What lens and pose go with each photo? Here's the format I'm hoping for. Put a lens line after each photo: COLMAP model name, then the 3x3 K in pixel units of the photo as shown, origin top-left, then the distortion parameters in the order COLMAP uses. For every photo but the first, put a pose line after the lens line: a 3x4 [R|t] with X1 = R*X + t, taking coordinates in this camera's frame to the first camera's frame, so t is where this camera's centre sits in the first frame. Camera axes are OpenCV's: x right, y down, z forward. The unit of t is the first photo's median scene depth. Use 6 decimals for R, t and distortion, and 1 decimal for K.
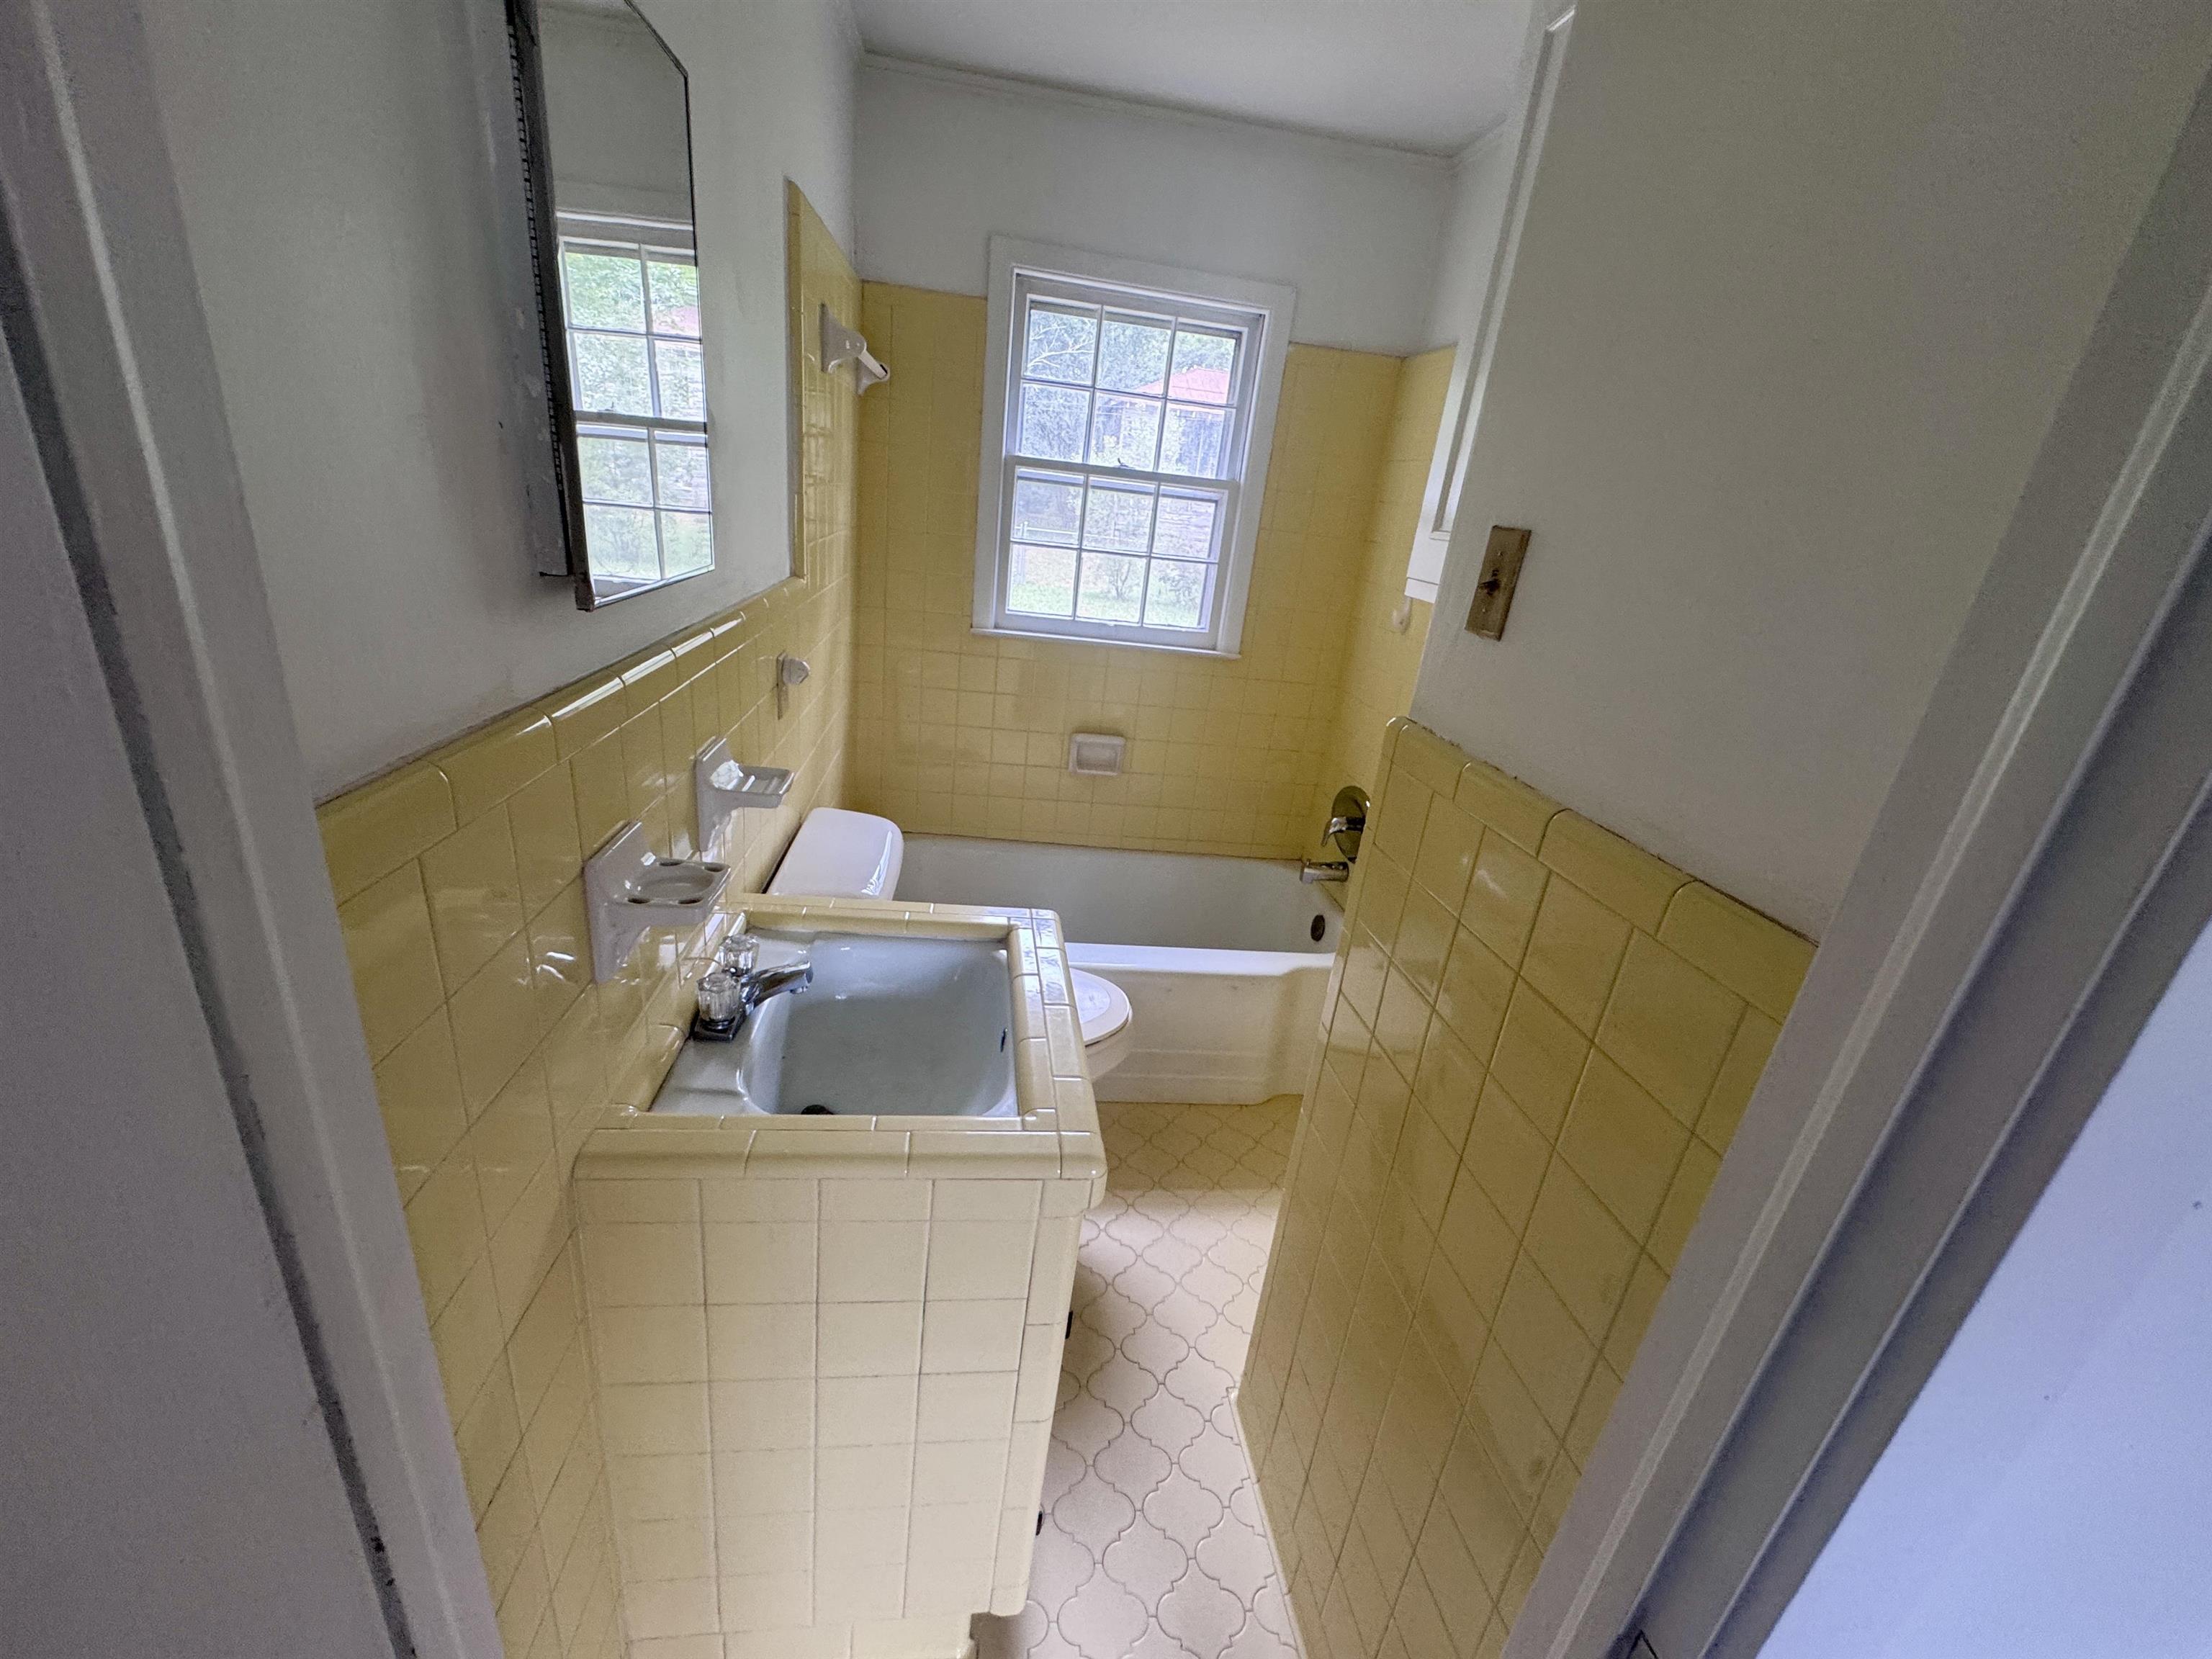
lens RADIAL K [[886.2, 0, 1096.4], [0, 886.2, 823.4], [0, 0, 1]] dist [-0.004536, 0.001055]
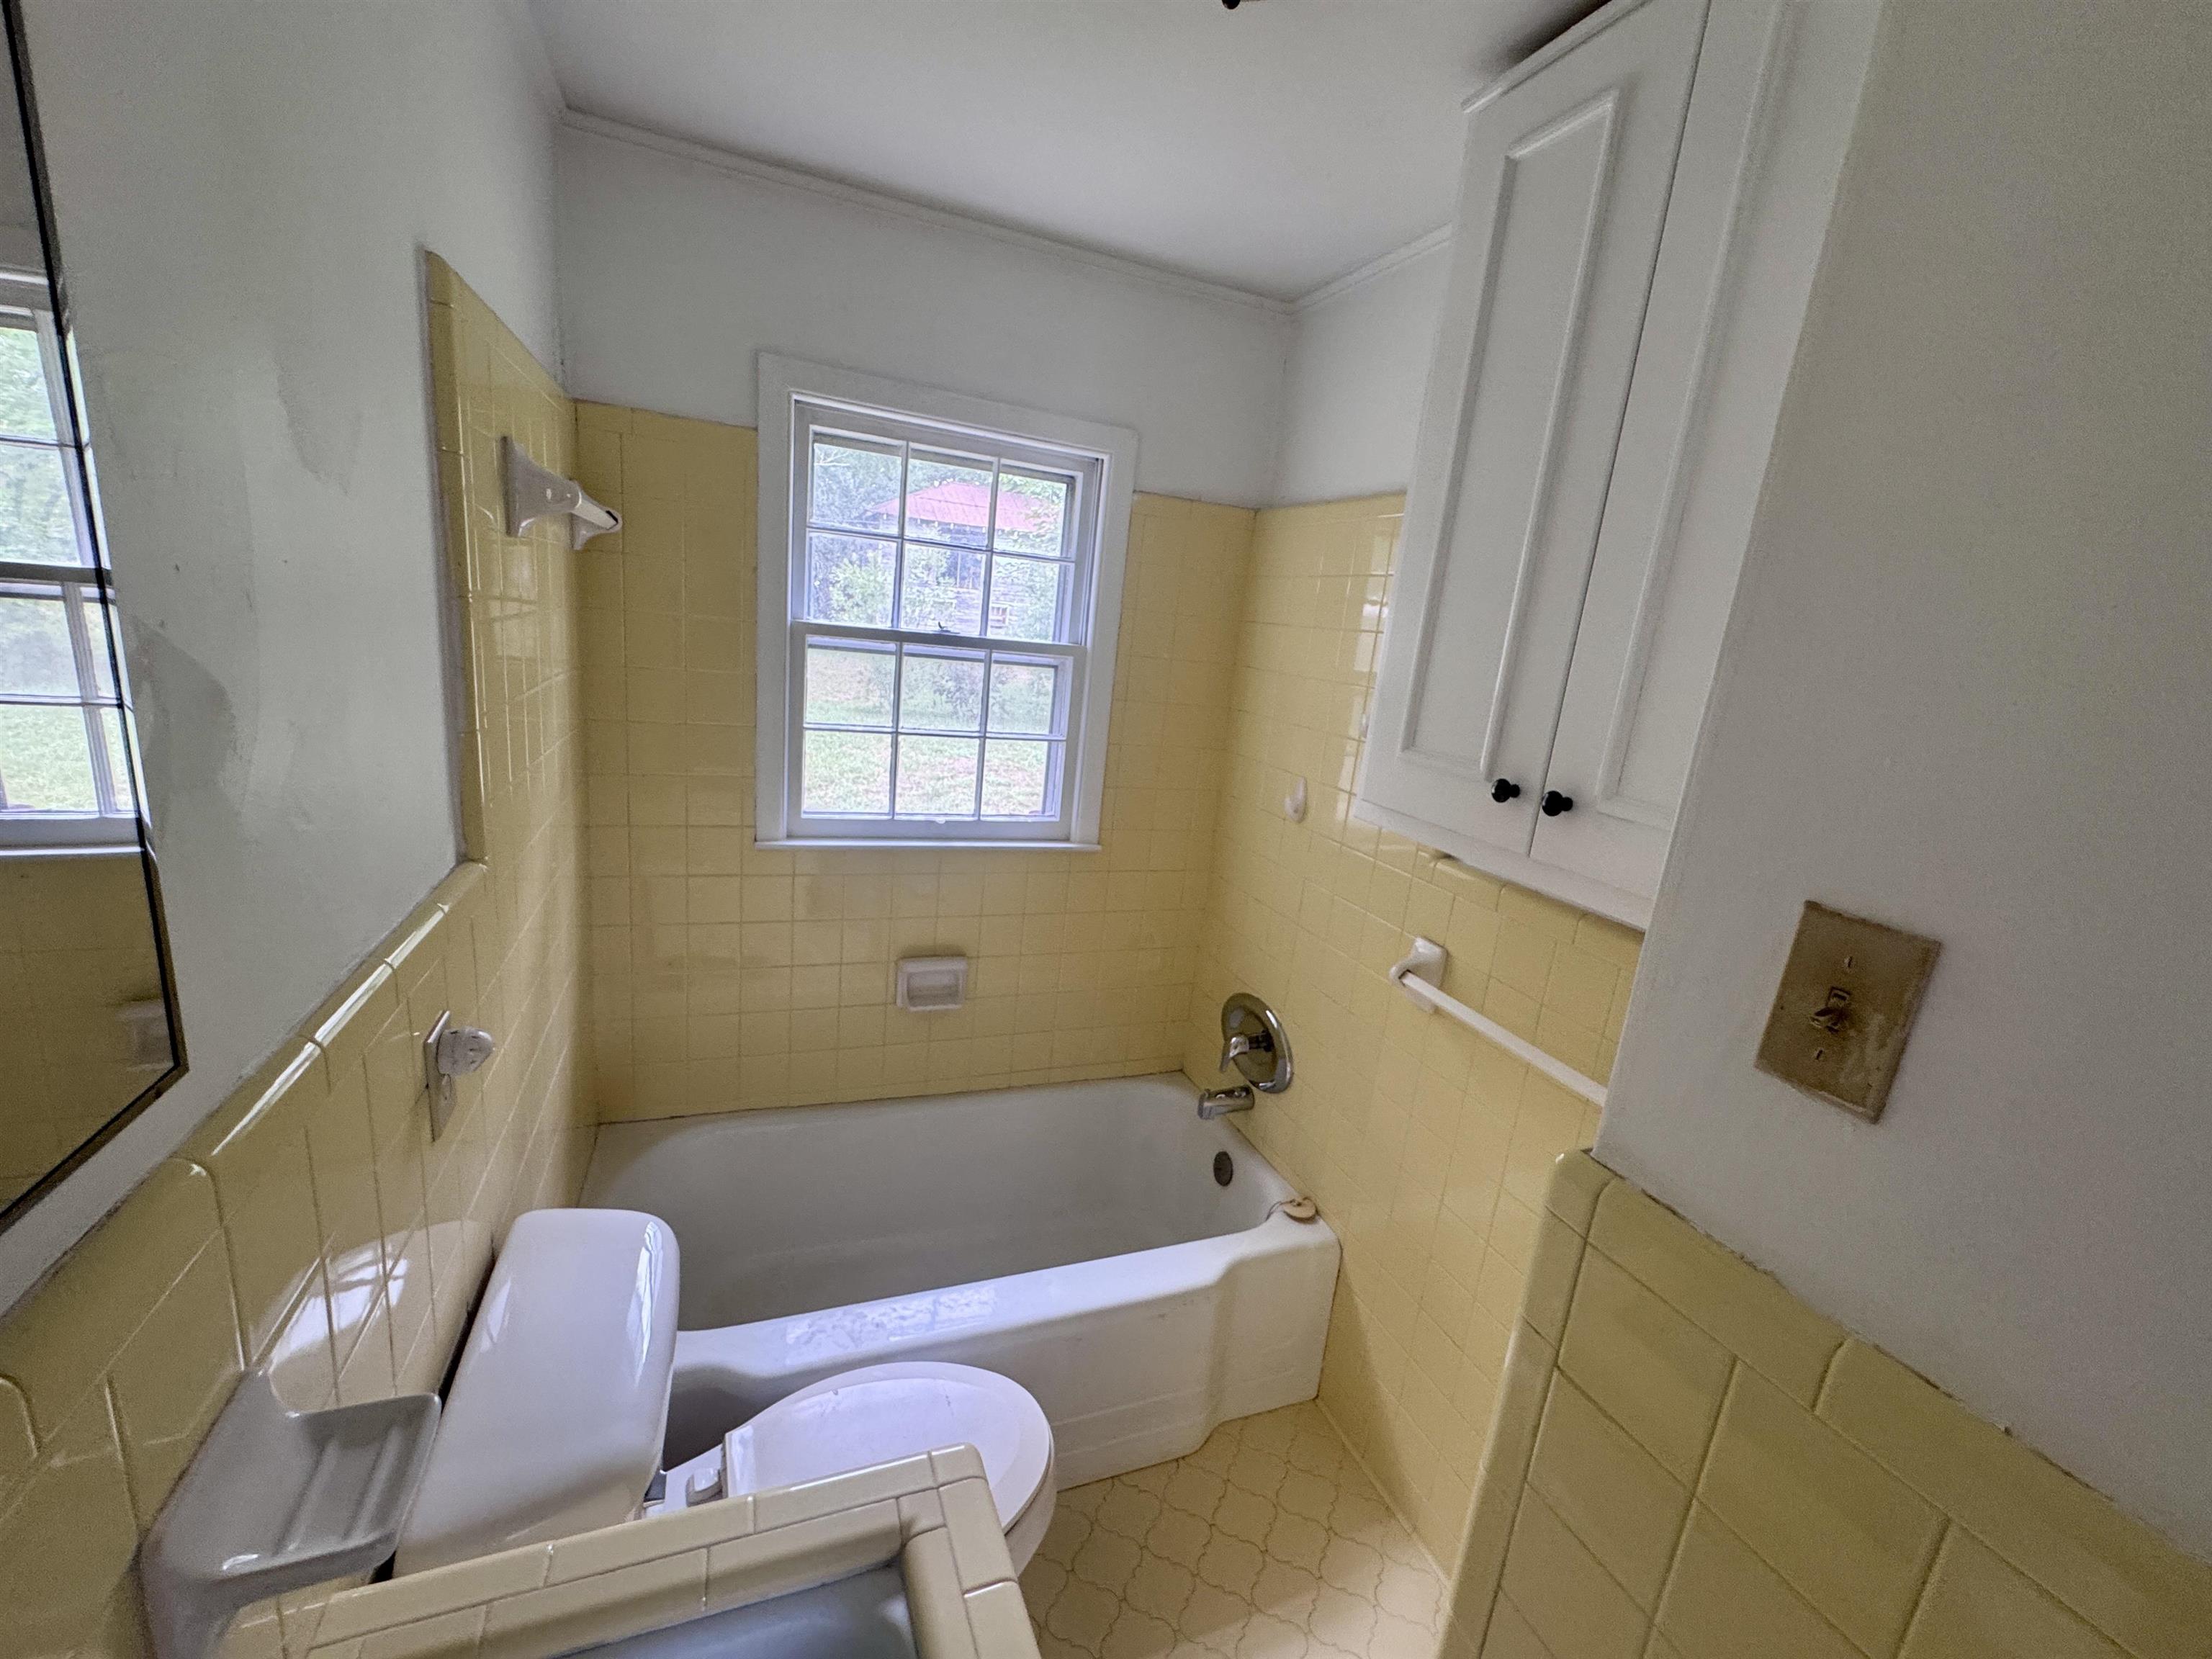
lens RADIAL K [[886.2, 0, 1092.5], [0, 886.2, 819.2], [0, 0, 1]] dist [-0.004536, 0.001055]
pose [[0.966898, -0.068184, 0.245886, -0.055115], [0.094438, 0.990833, -0.096603, -0.160727], [-0.237046, 0.116627, 0.964473, 0.237340]]
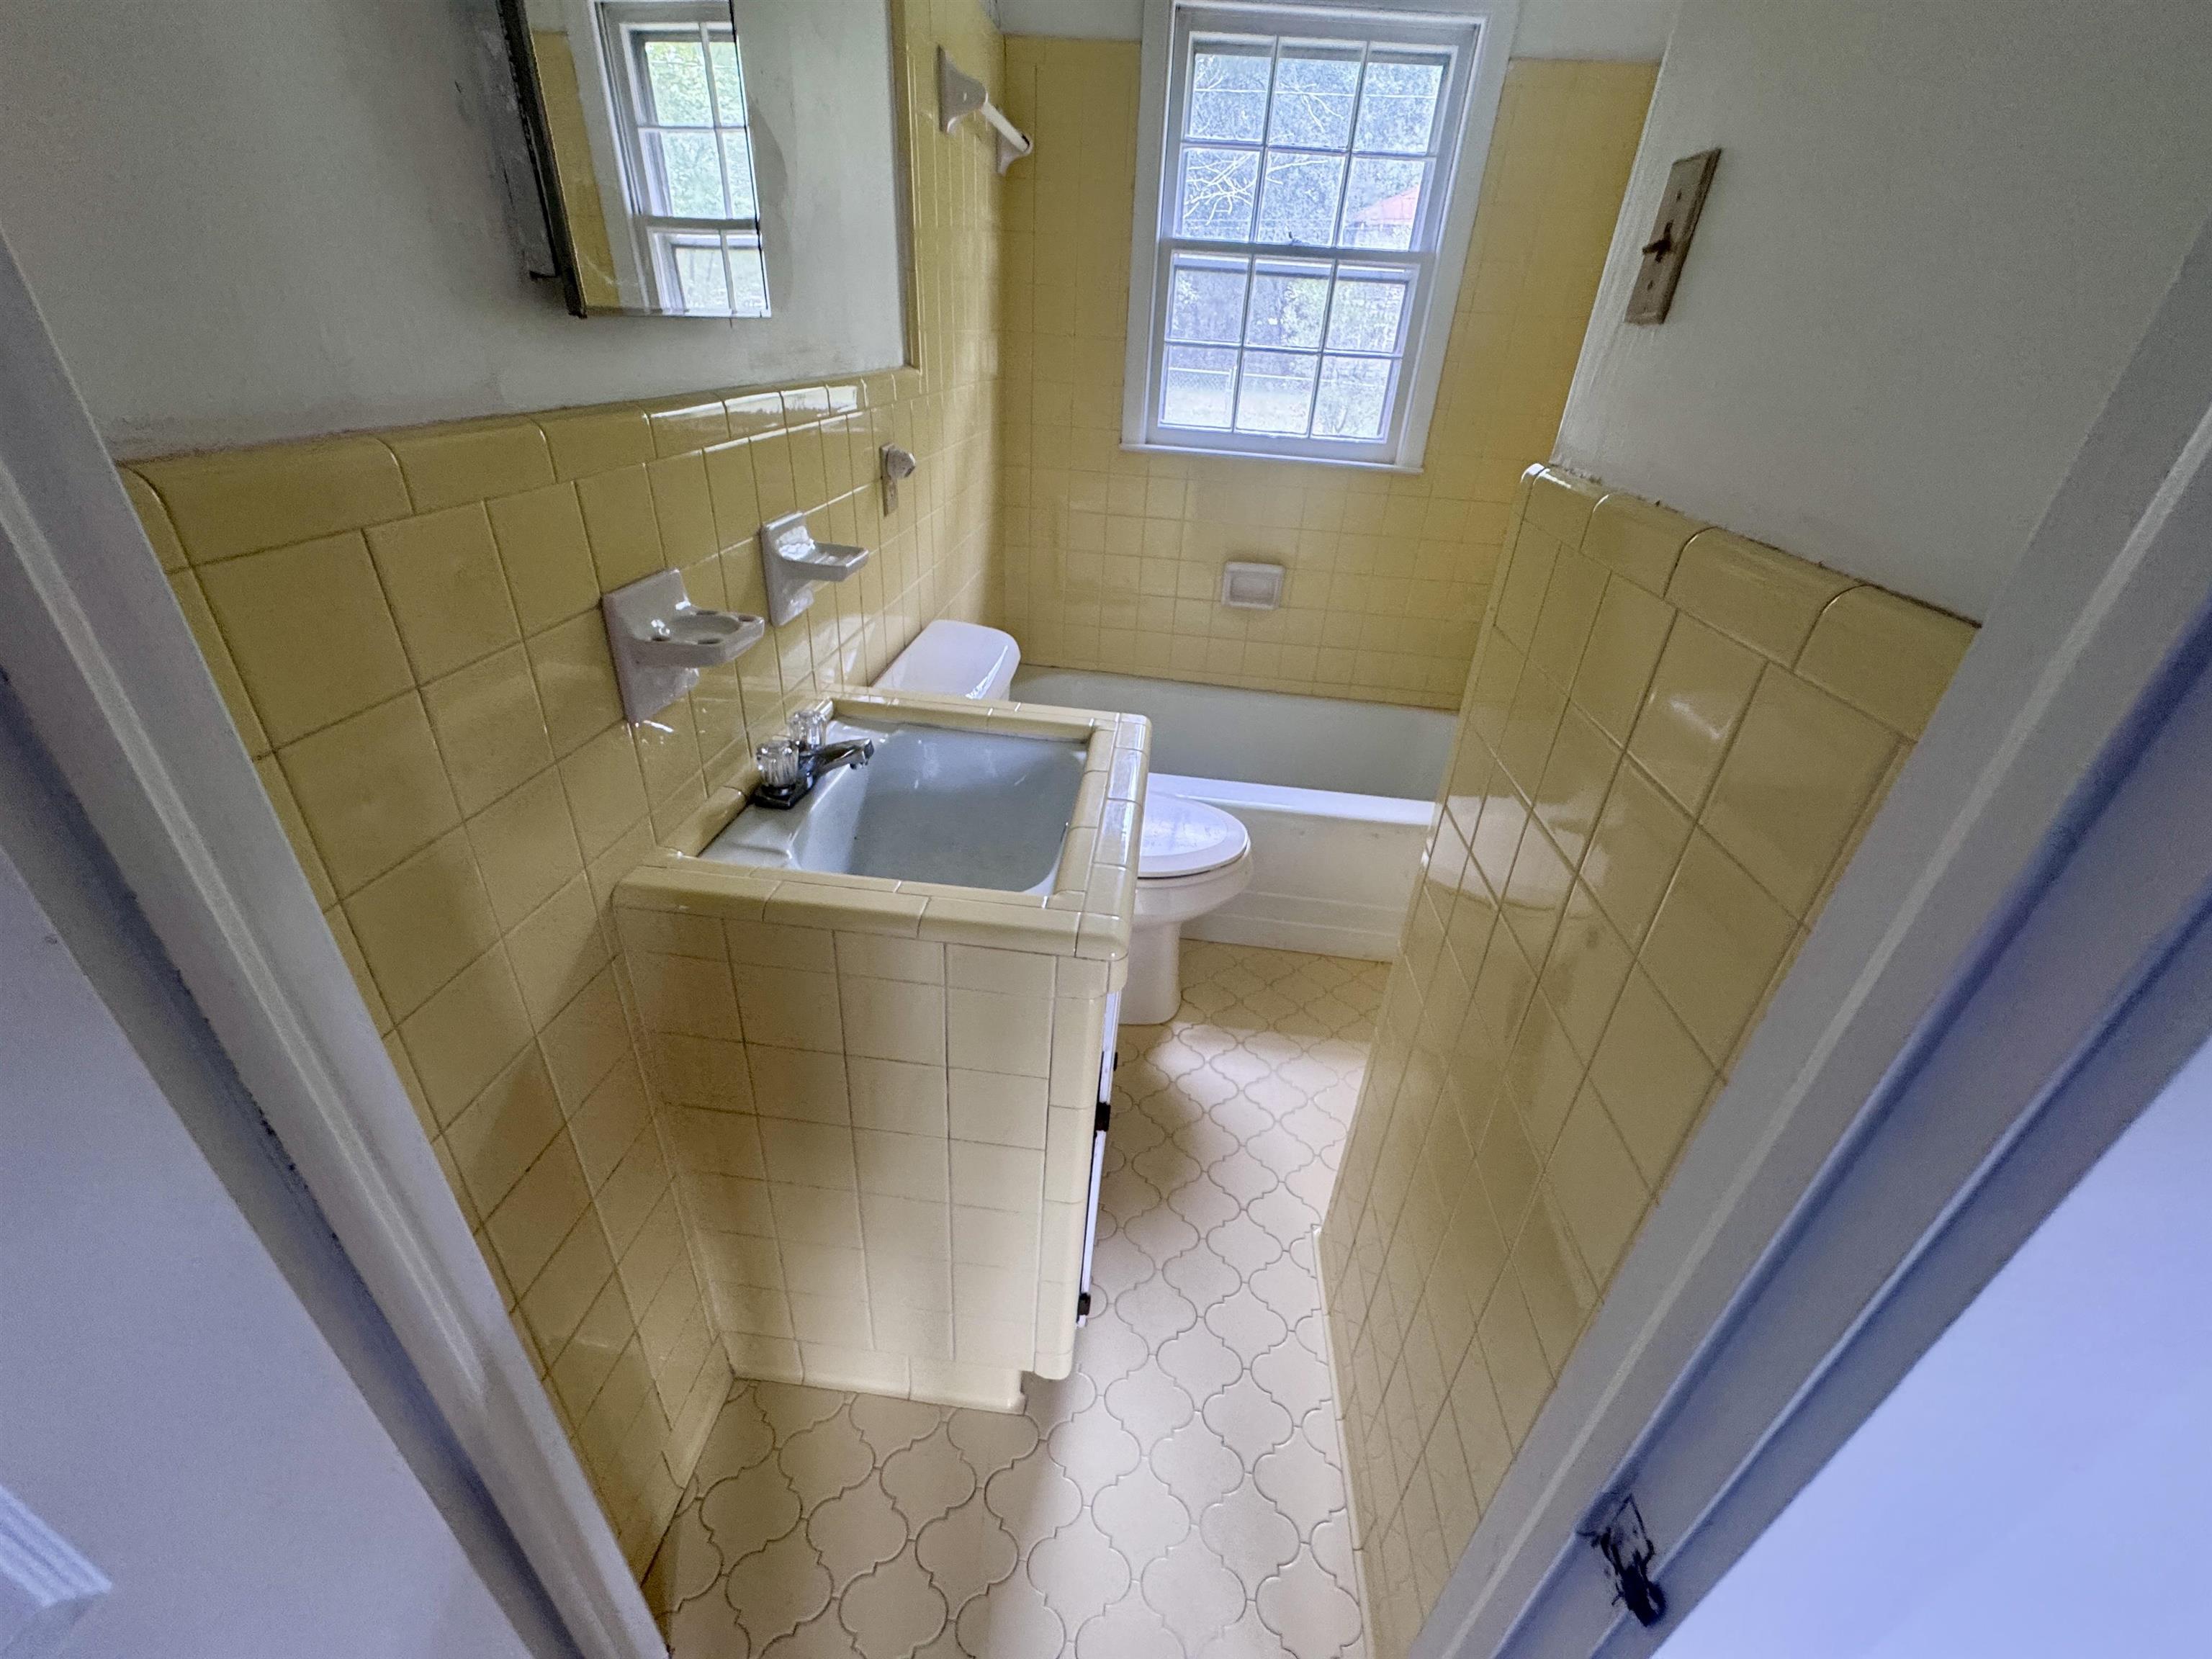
lens RADIAL K [[886.2, 0, 1099.1], [0, 886.2, 821.4], [0, 0, 1]] dist [-0.004536, 0.001055]
pose [[0.974149, 0.061443, -0.217389, 0.074328], [-0.031597, 0.989900, 0.138198, 0.052641], [0.223685, -0.127757, 0.966252, 0.046500]]
